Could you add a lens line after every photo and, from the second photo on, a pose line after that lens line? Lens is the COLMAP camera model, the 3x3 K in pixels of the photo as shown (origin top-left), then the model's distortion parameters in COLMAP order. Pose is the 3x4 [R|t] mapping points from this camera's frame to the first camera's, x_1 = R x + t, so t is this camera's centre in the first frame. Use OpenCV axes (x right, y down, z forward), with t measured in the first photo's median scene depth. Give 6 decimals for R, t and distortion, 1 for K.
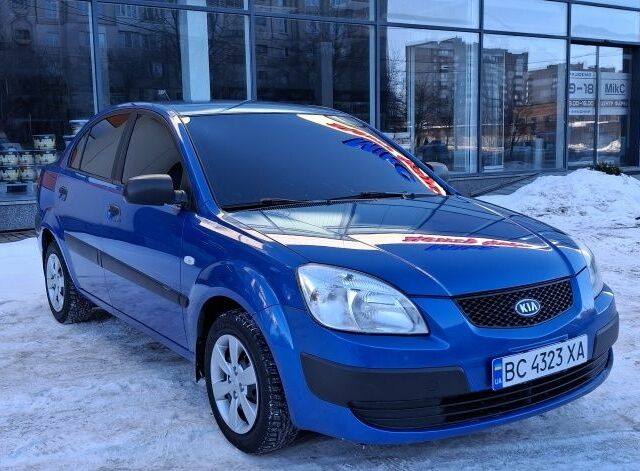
lens RADIAL K [[721.6, 0, 320.5], [0, 721.6, 246.8], [0, 0, 1]] dist [0.016654, 0.008604]
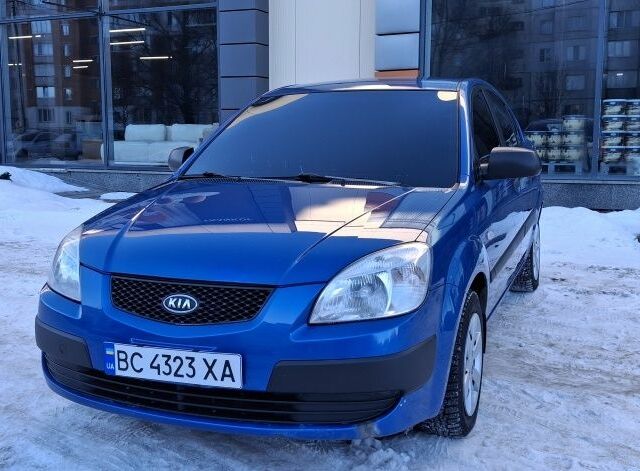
lens RADIAL K [[723.8, 0, 320.0], [0, 723.8, 235.5], [0, 0, 1]] dist [0.184552, -0.548233]
pose [[0.560966, 0.123157, -0.818627, 1.124056], [-0.116777, 0.990756, 0.069030, -0.083686], [0.819561, 0.056874, 0.570162, 0.623511]]
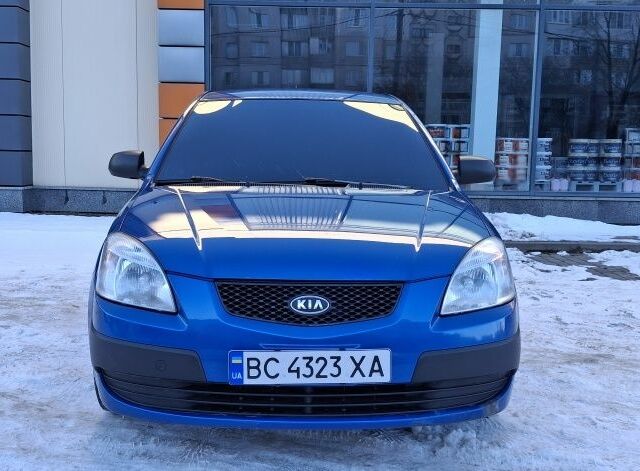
lens RADIAL K [[723.8, 0, 320.0], [0, 723.8, 235.5], [0, 0, 1]] dist [0.184552, -0.548233]
pose [[0.848924, 0.087355, -0.521246, 0.762569], [-0.102113, 0.994773, 0.000406, -0.003173], [0.518557, 0.052882, 0.853406, 0.236771]]
